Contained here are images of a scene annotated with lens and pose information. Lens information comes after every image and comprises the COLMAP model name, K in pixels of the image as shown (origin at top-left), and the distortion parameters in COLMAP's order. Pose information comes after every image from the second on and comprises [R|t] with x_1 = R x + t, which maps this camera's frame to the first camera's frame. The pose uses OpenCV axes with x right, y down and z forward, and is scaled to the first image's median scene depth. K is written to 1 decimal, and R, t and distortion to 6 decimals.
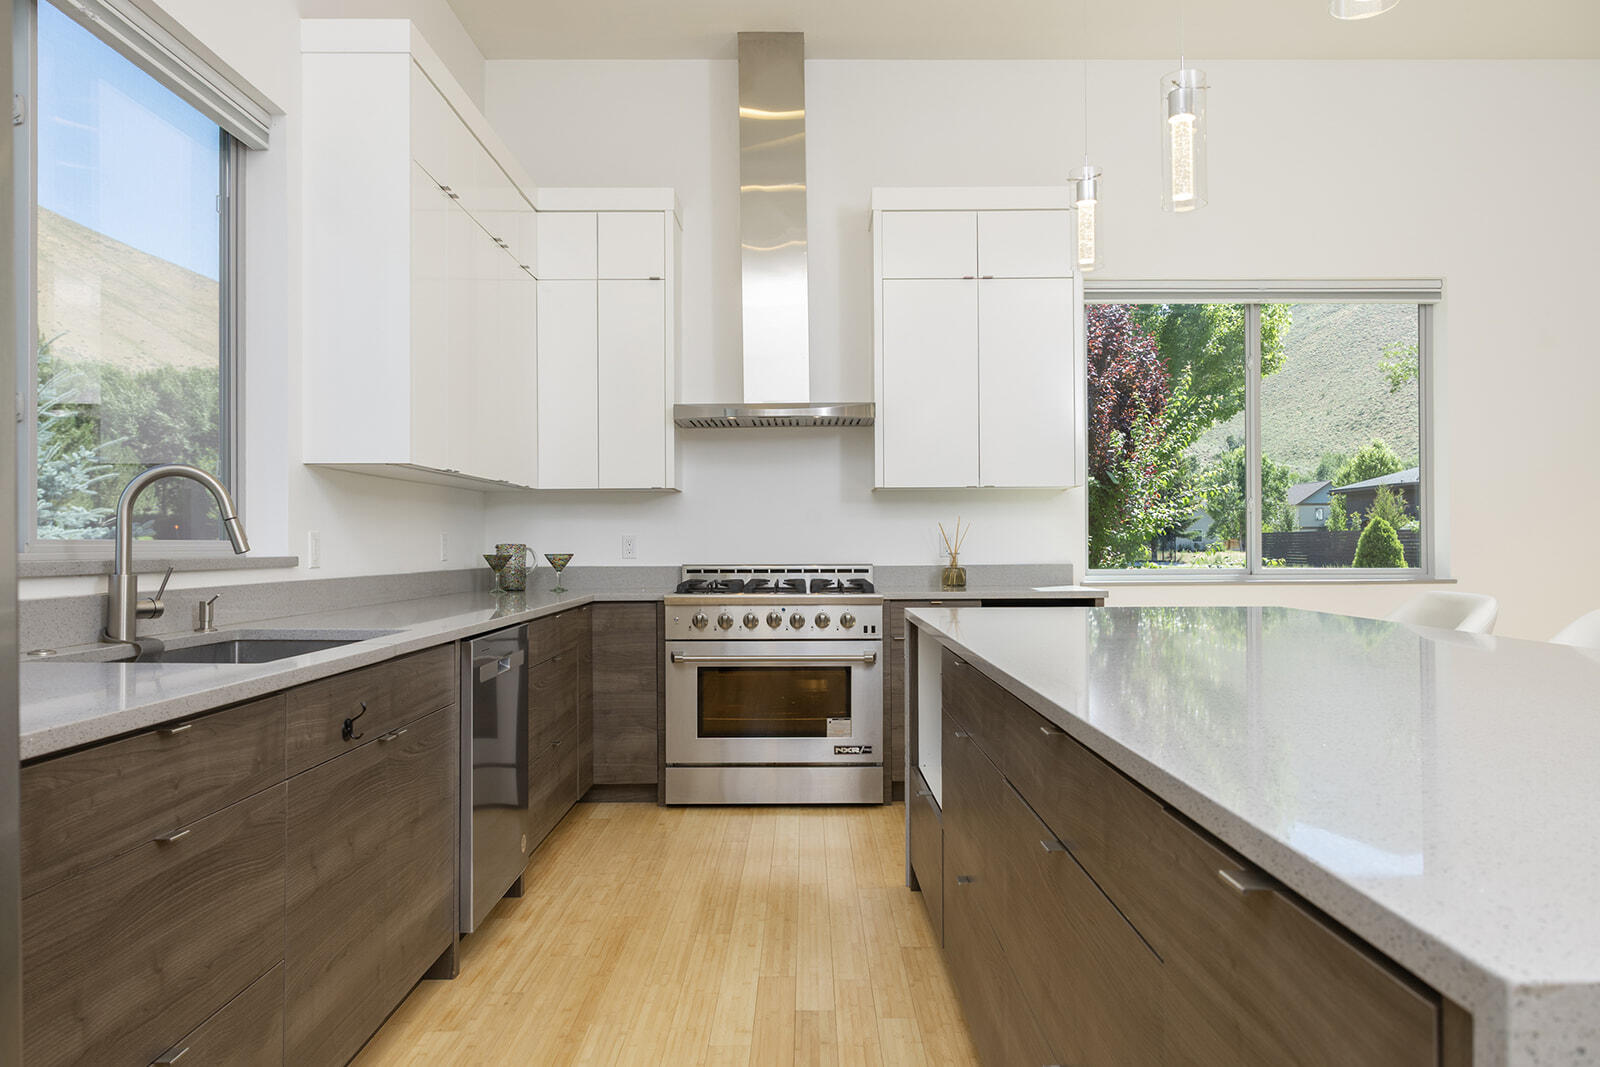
lens RADIAL K [[1077.3, 0, 800.0], [0, 1077.3, 533.5], [0, 0, 1]] dist [0.001897, 0.003659]
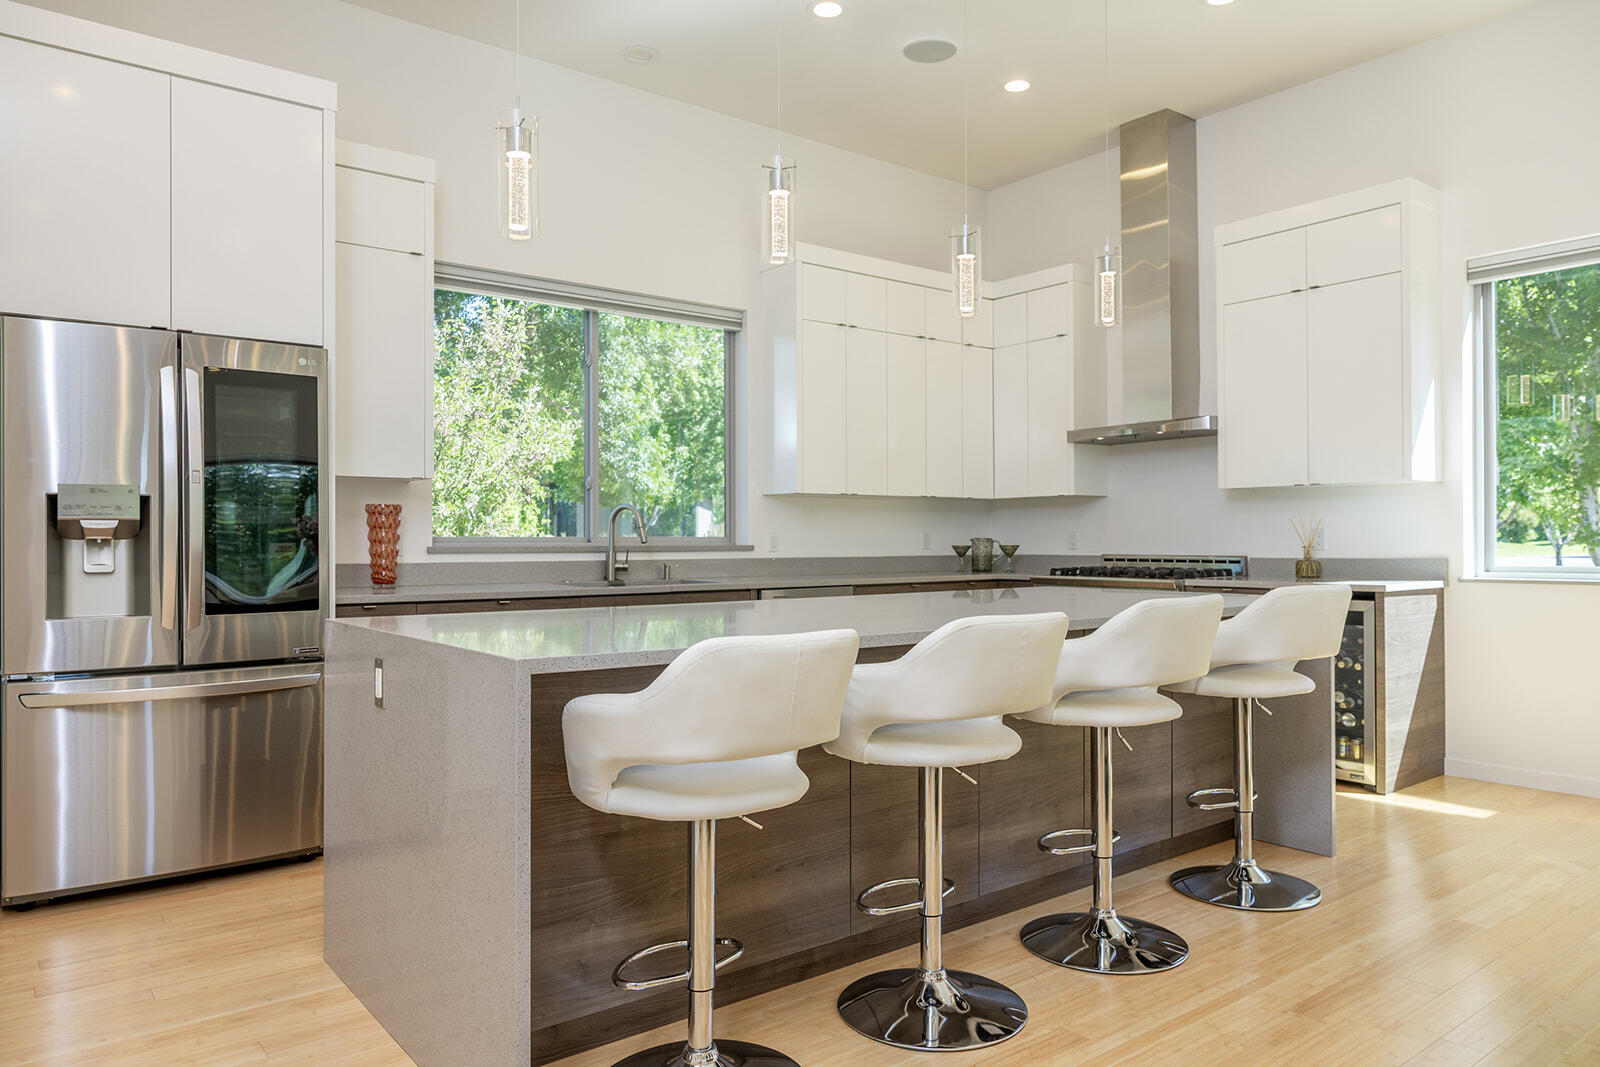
lens RADIAL K [[1077.3, 0, 800.0], [0, 1077.3, 533.5], [0, 0, 1]] dist [0.001897, 0.003659]
pose [[0.622488, -0.003208, -0.782623, 0.708097], [0.009374, 0.999950, 0.003357, -0.003134], [0.782573, -0.009426, 0.622487, -0.063295]]
